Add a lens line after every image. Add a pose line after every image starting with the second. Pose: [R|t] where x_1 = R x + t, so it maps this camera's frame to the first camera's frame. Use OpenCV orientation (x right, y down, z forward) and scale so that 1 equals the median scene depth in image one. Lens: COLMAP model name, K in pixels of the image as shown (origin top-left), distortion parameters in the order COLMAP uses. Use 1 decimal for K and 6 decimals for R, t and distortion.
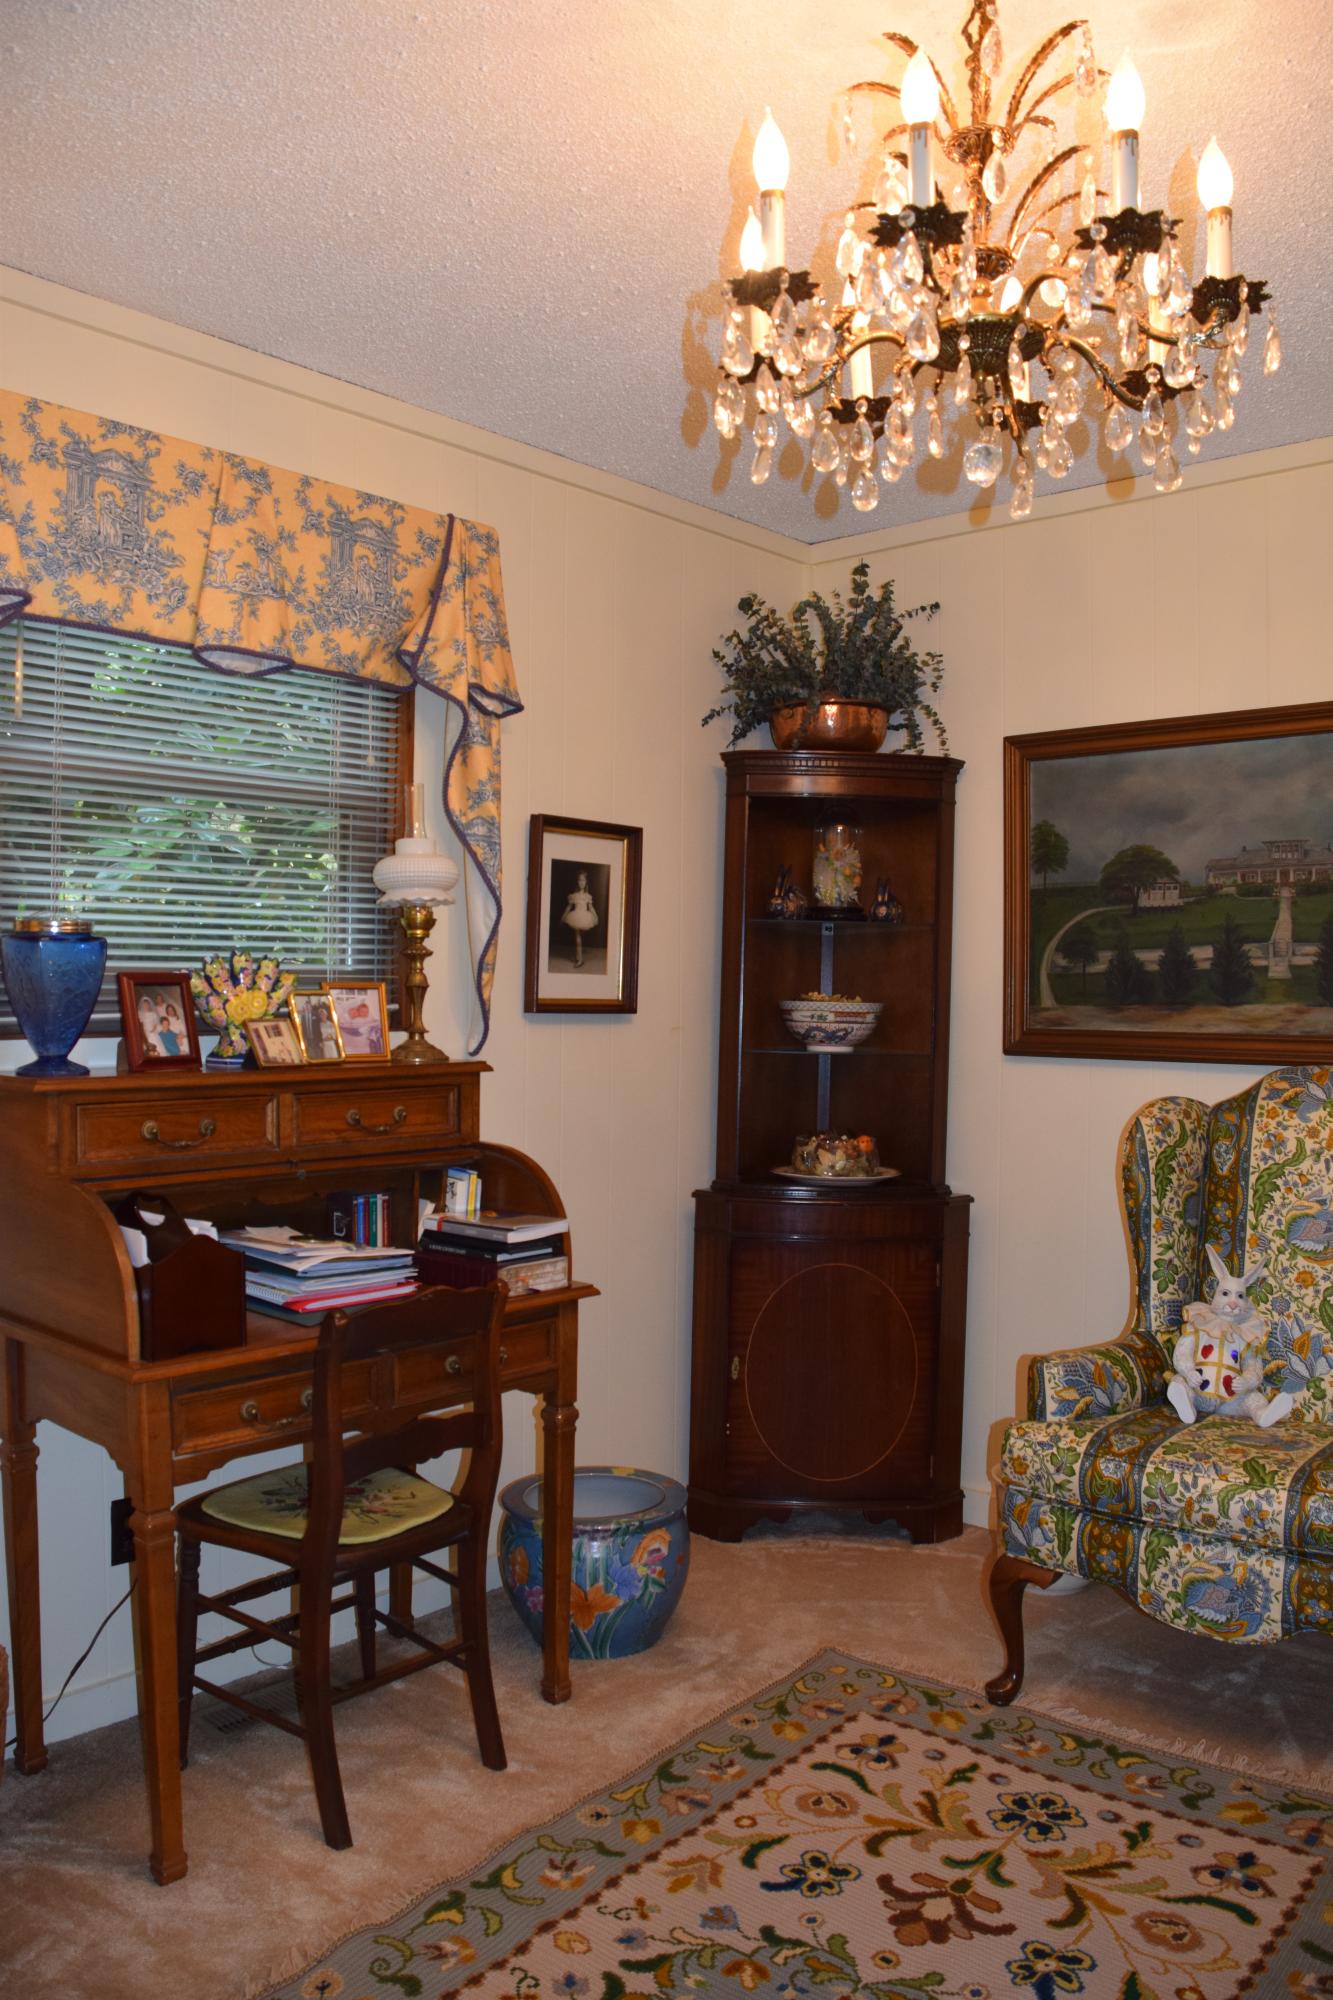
lens RADIAL K [[1596.3, 0, 677.8], [0, 1596.3, 1005.4], [0, 0, 1]] dist [-0.143602, 0.110616]
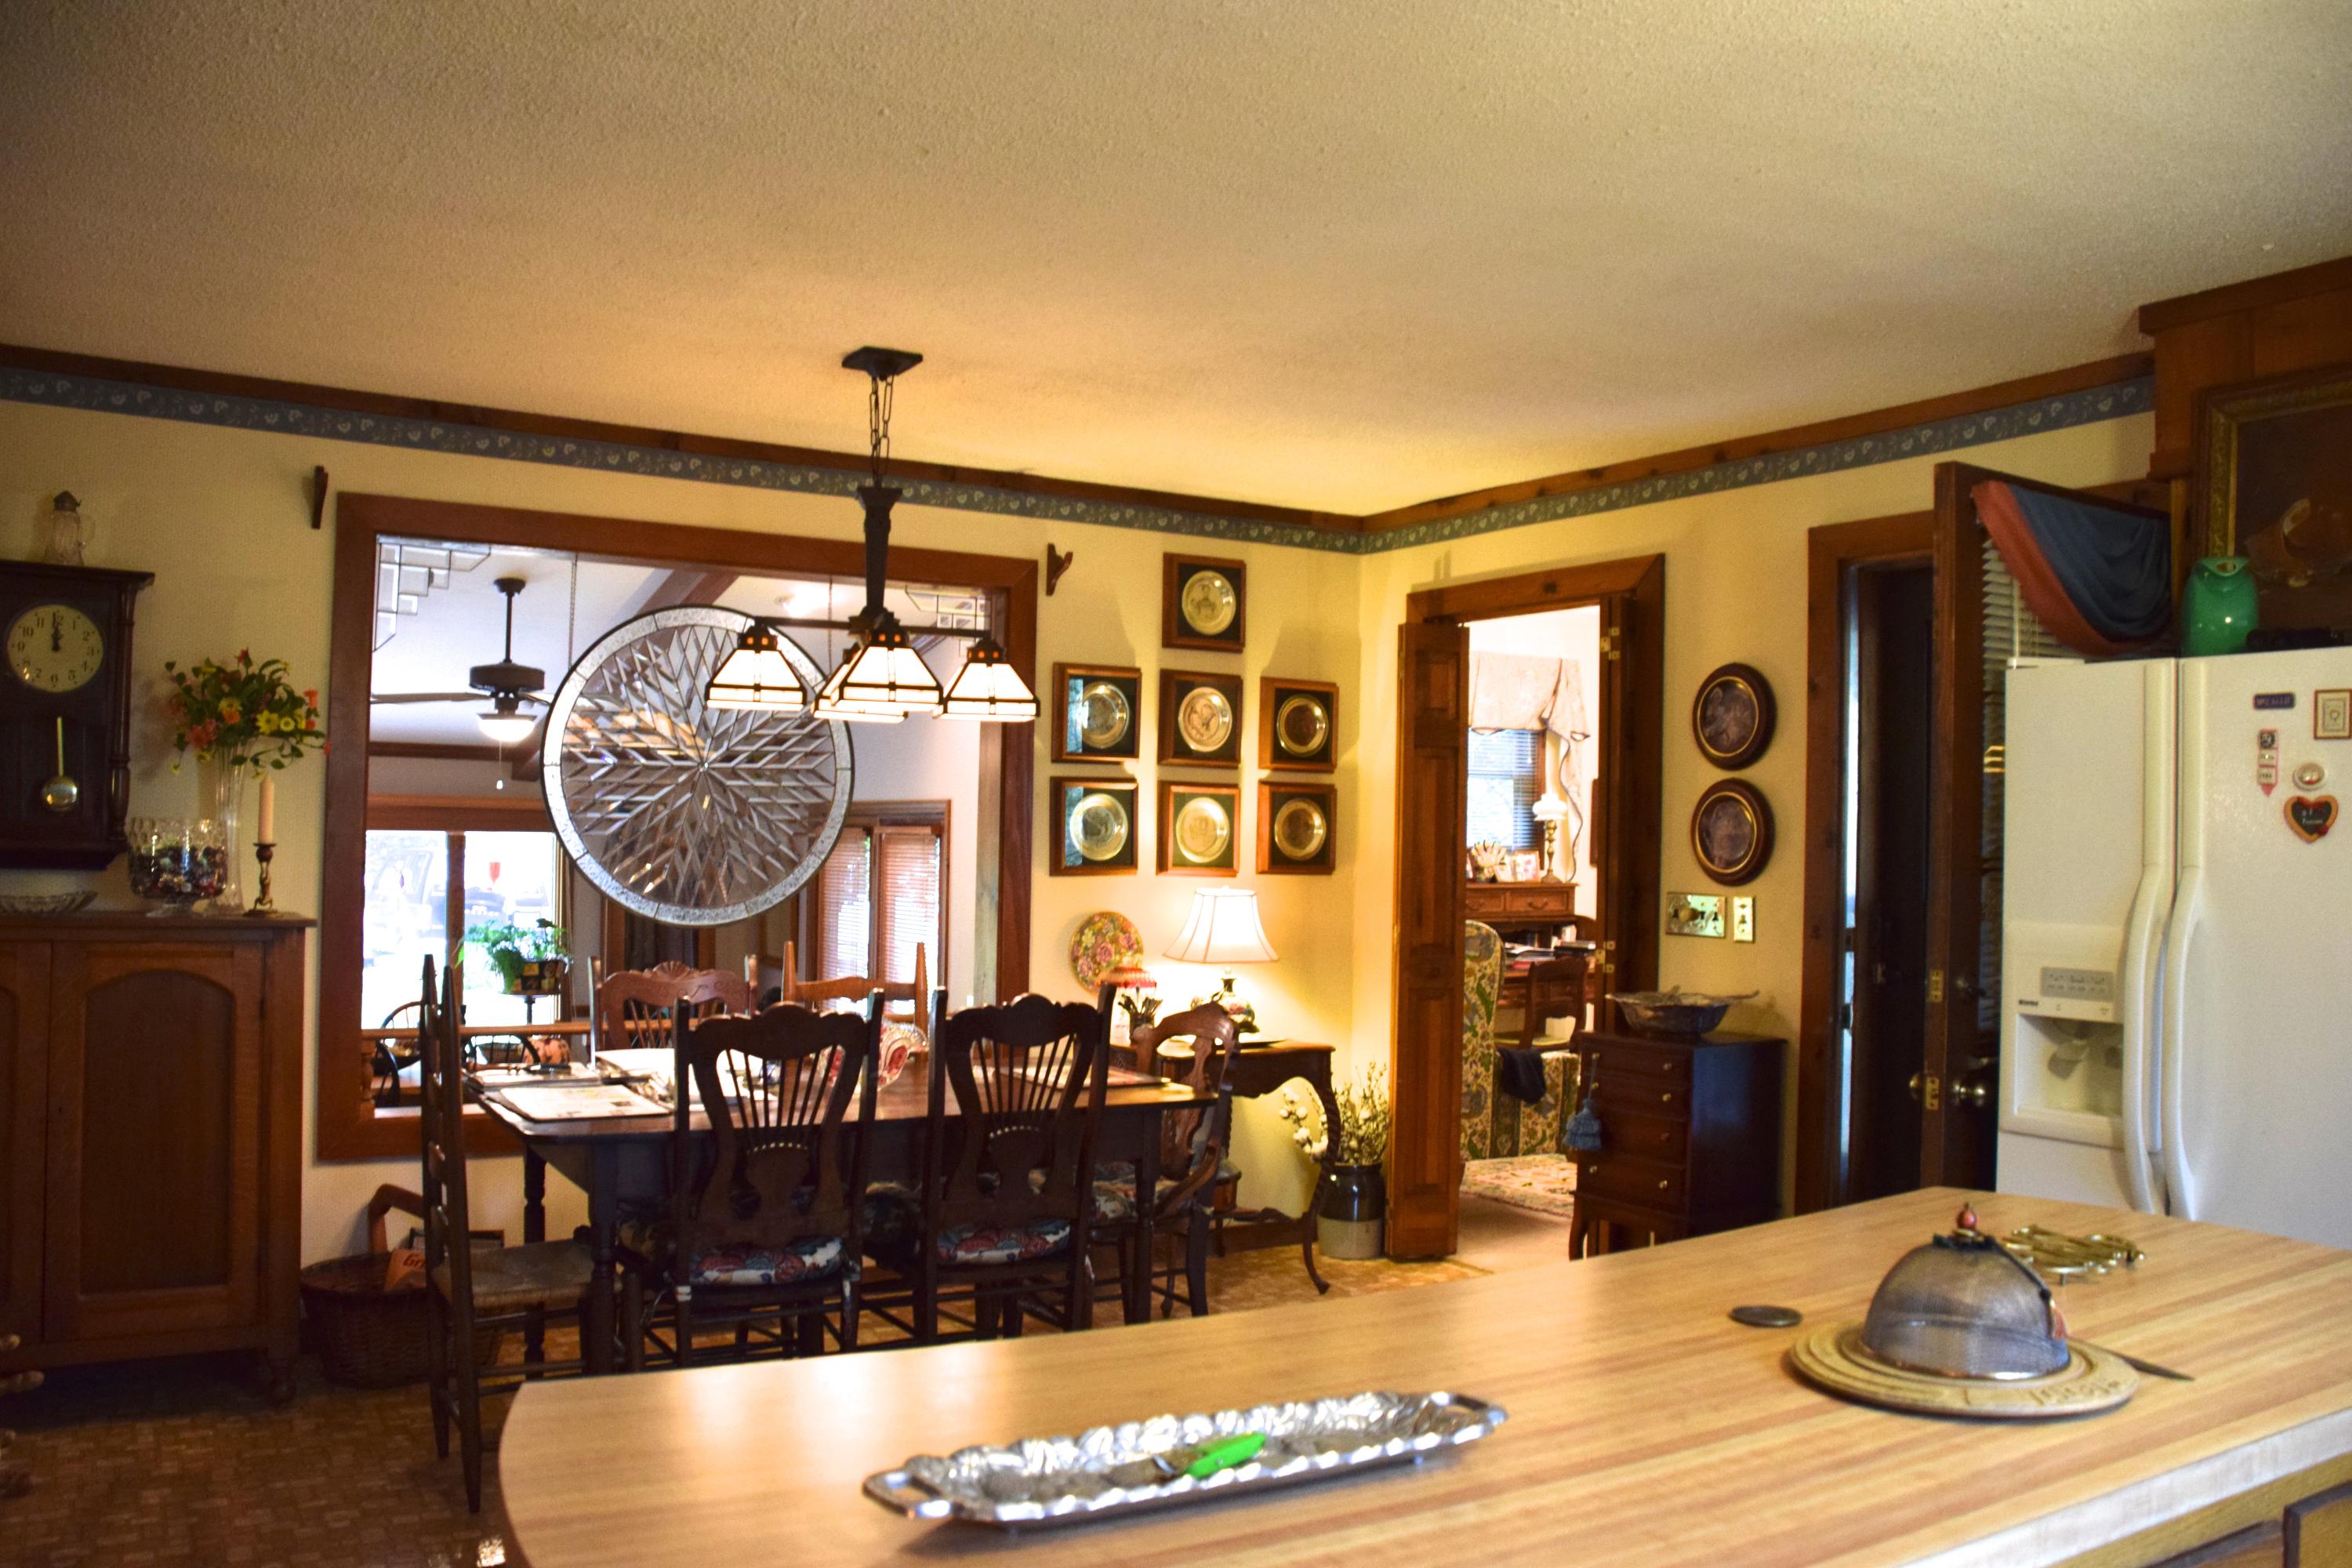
lens RADIAL K [[1877.3, 0, 1177.0], [0, 1877.3, 793.8], [0, 0, 1]] dist [-0.143602, 0.110616]
pose [[0.962504, 0.000296, -0.271266, 0.073413], [-0.011983, 0.999070, -0.041428, 0.024309], [0.271002, 0.043125, 0.961612, -2.087857]]
